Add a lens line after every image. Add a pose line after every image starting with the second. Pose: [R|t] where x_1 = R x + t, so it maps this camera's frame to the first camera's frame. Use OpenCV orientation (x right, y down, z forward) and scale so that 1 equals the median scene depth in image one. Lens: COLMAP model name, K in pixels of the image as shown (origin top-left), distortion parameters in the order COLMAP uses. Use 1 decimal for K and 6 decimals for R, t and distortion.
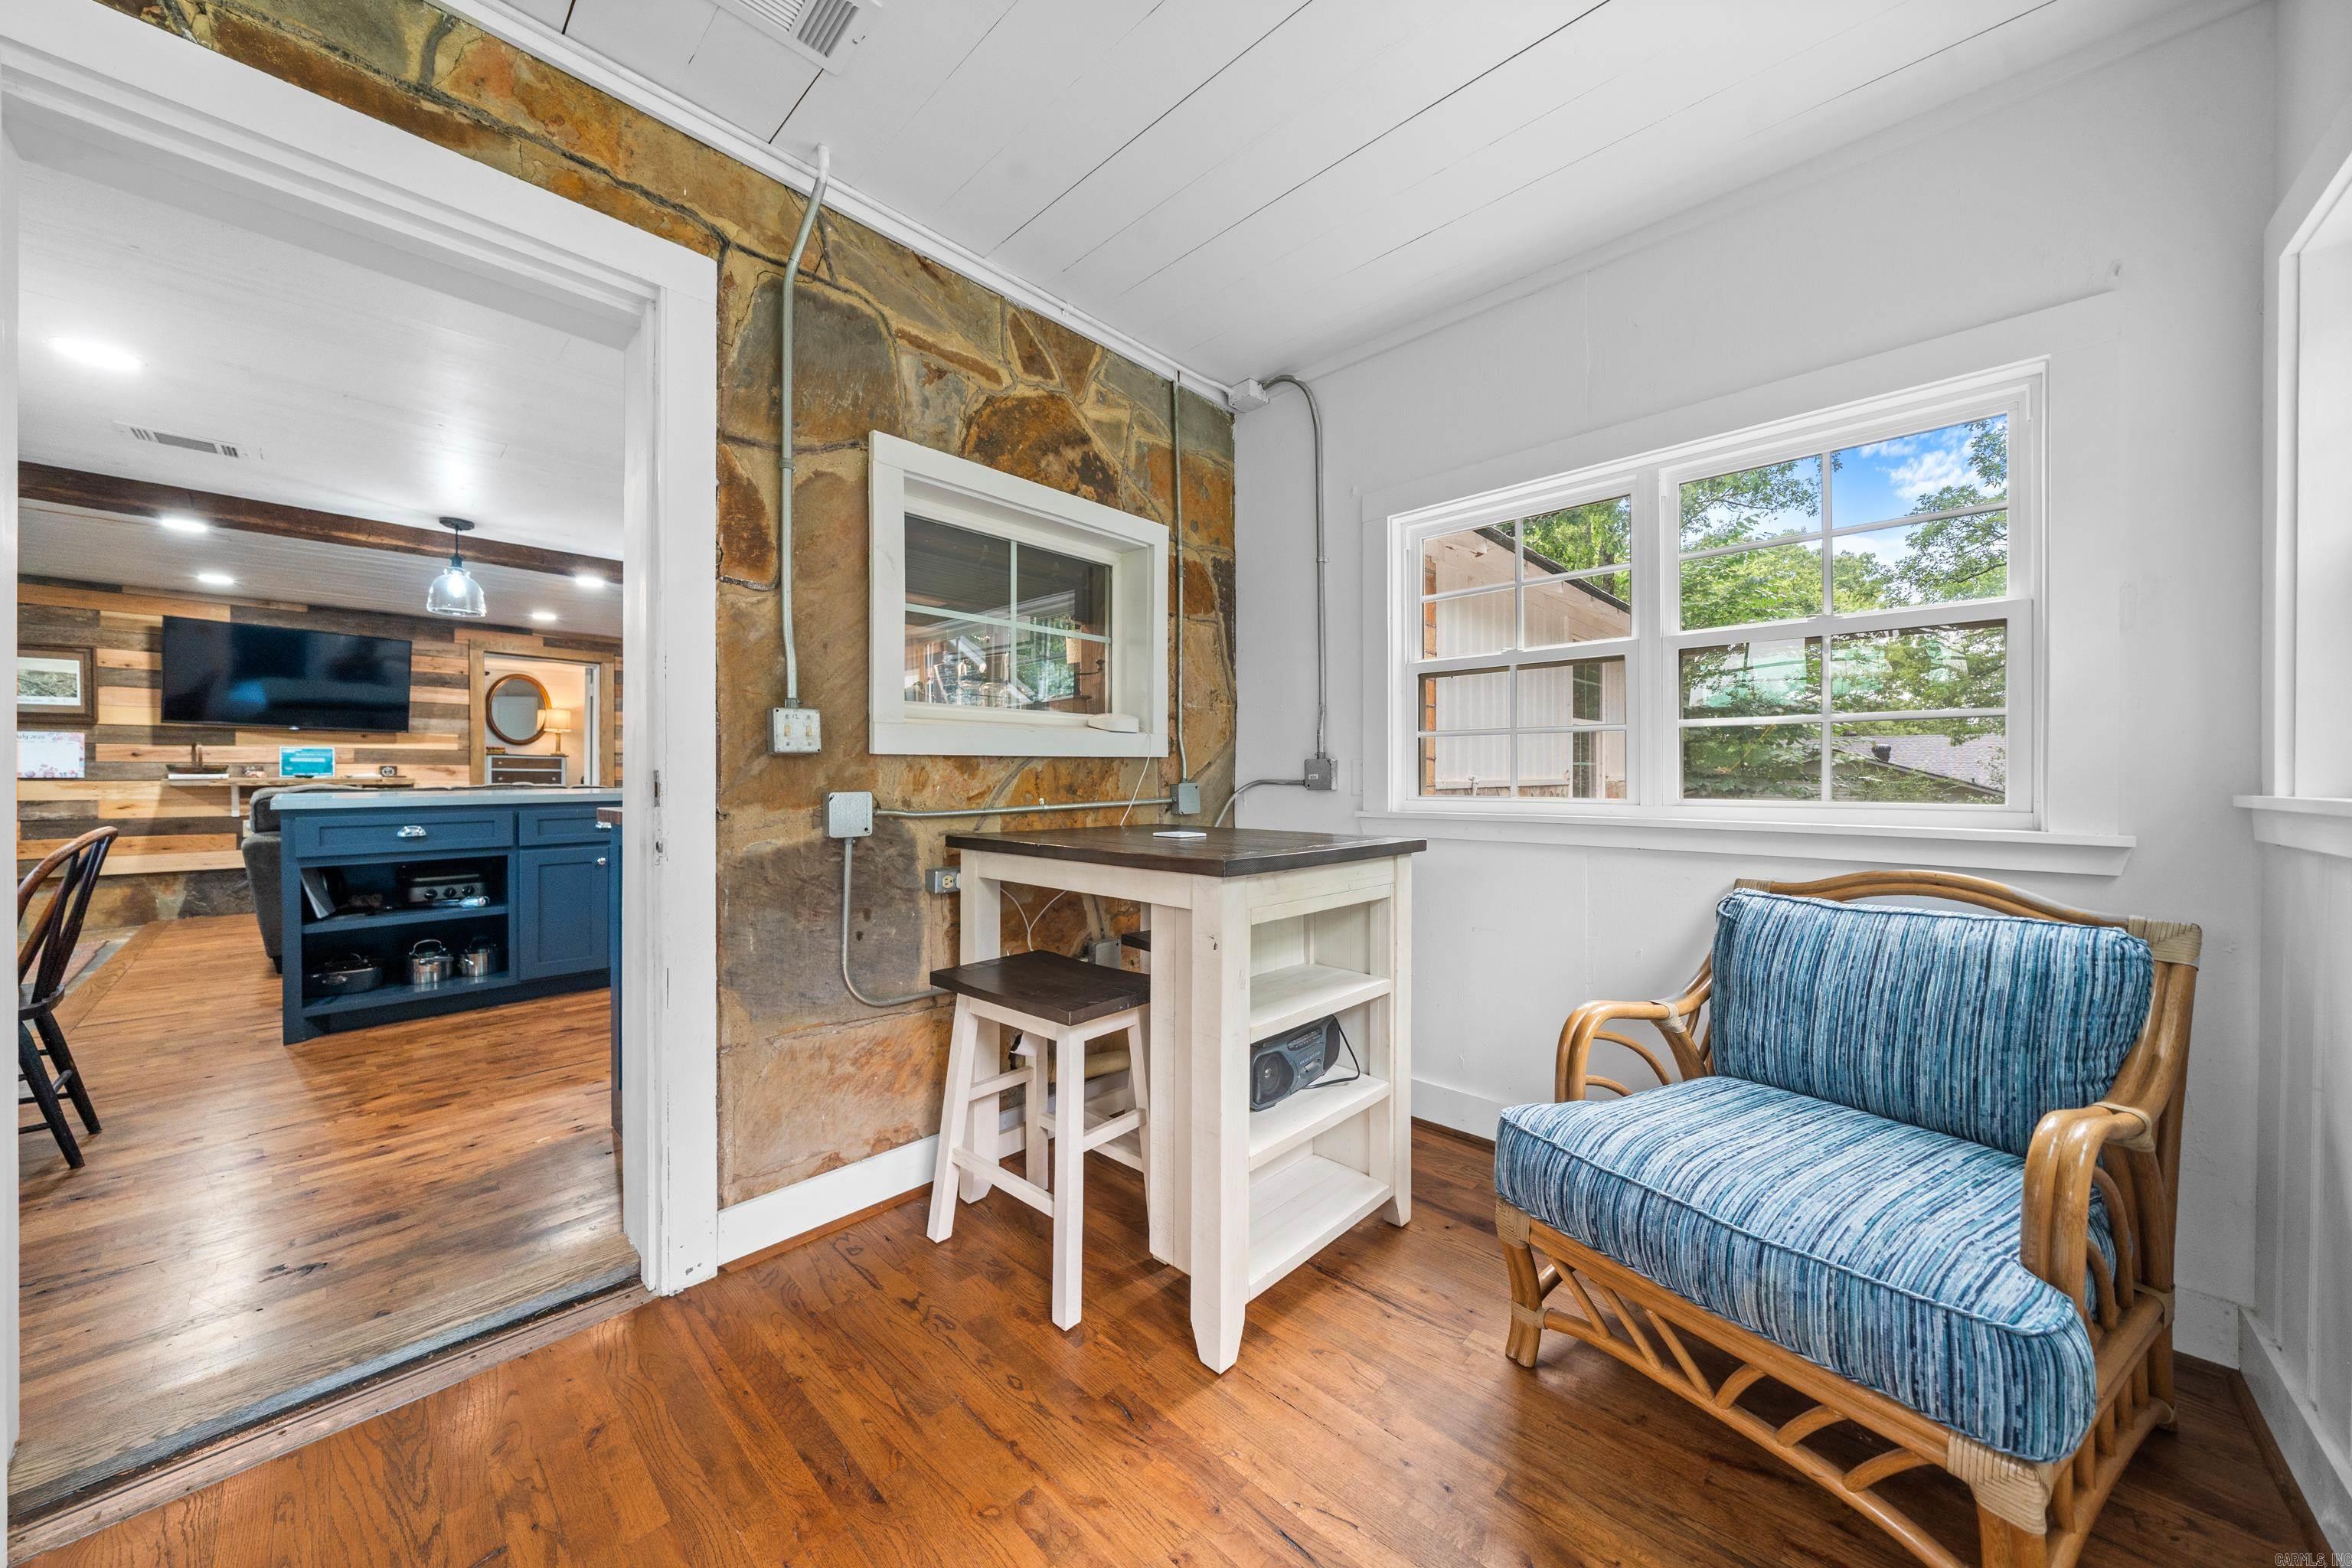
lens RADIAL K [[805.3, 0, 1176.0], [0, 805.3, 784.0], [0, 0, 1]] dist [-0.001333, -0.000152]
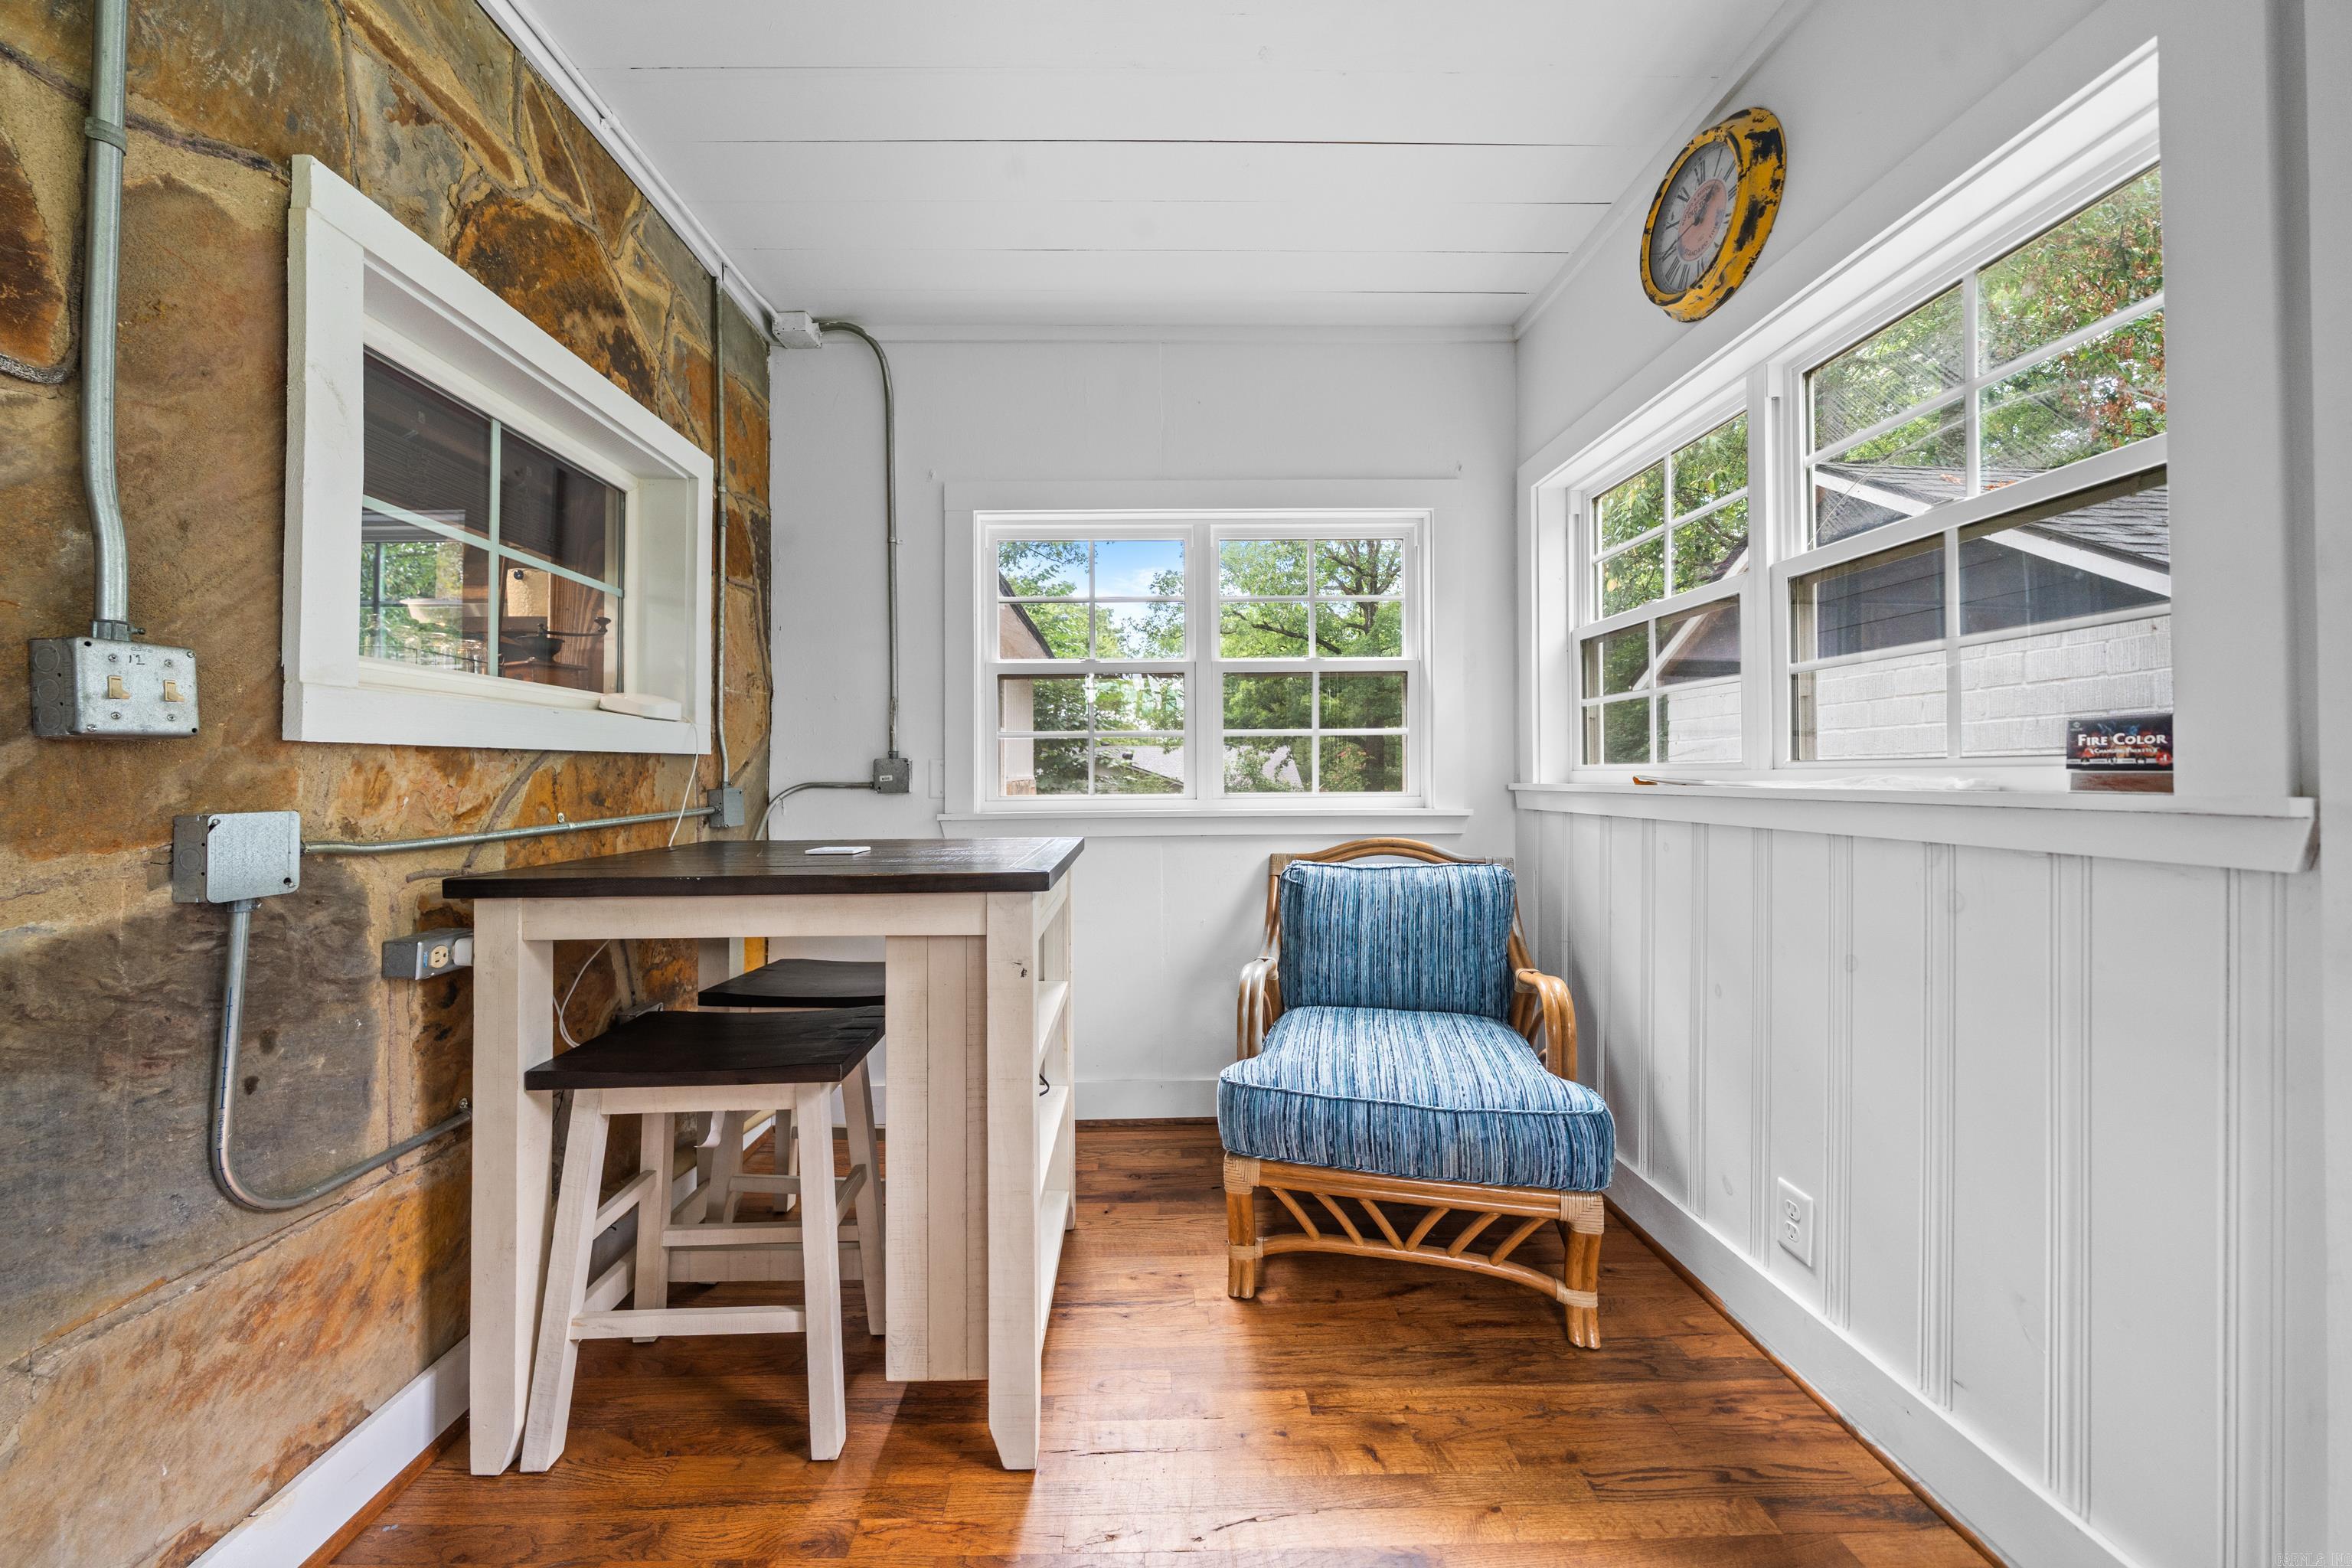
lens RADIAL K [[801.5, 0, 1153.4], [0, 801.5, 768.3], [0, 0, 1]] dist [-0.002088, 0.000028]
pose [[0.714987, 0.000689, 0.699137, -0.332083], [0.014733, 0.999763, -0.016053, -0.001747], [-0.698982, 0.021778, 0.714807, 0.205112]]
